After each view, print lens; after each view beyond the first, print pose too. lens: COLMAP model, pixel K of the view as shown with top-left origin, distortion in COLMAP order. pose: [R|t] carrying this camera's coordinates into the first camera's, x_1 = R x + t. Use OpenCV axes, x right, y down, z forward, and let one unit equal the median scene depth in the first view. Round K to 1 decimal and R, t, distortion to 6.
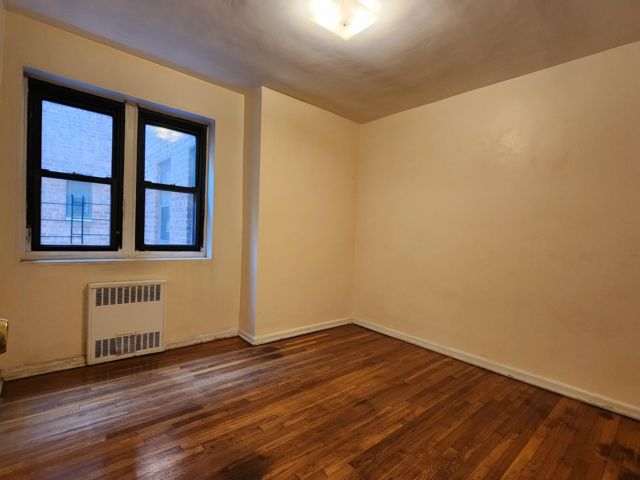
lens RADIAL K [[311.0, 0, 322.0], [0, 311.0, 241.8], [0, 0, 1]] dist [0.004232, -0.001549]
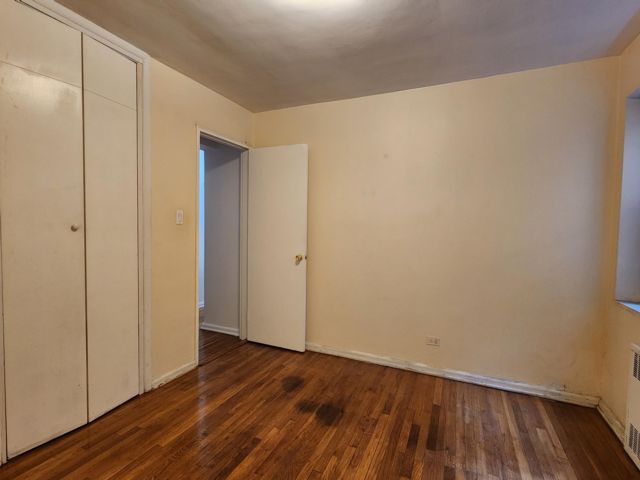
lens RADIAL K [[311.0, 0, 321.1], [0, 311.0, 240.2], [0, 0, 1]] dist [0.004232, -0.001549]
pose [[-0.910077, -0.049432, -0.411480, 0.257539], [-0.076704, 0.995798, 0.050022, -0.088652], [0.407278, 0.077086, -0.910045, 1.341877]]
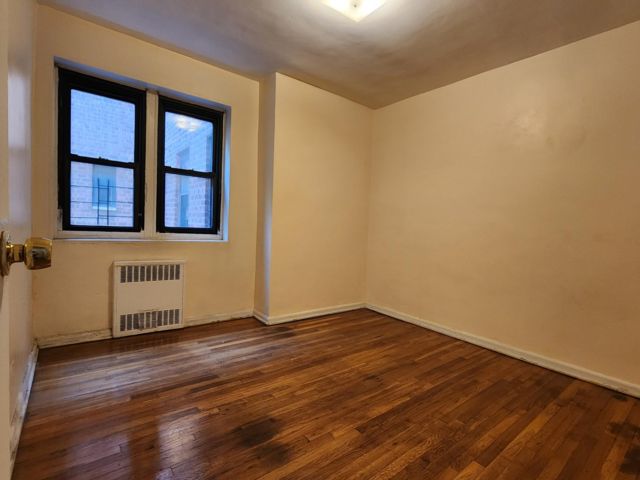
lens RADIAL K [[311.0, 0, 321.2], [0, 311.0, 237.9], [0, 0, 1]] dist [0.004232, -0.001549]
pose [[0.998562, 0.004725, -0.053406, 0.015091], [-0.003996, 0.999898, 0.013745, 0.036823], [0.053465, -0.013512, 0.998478, -0.024360]]
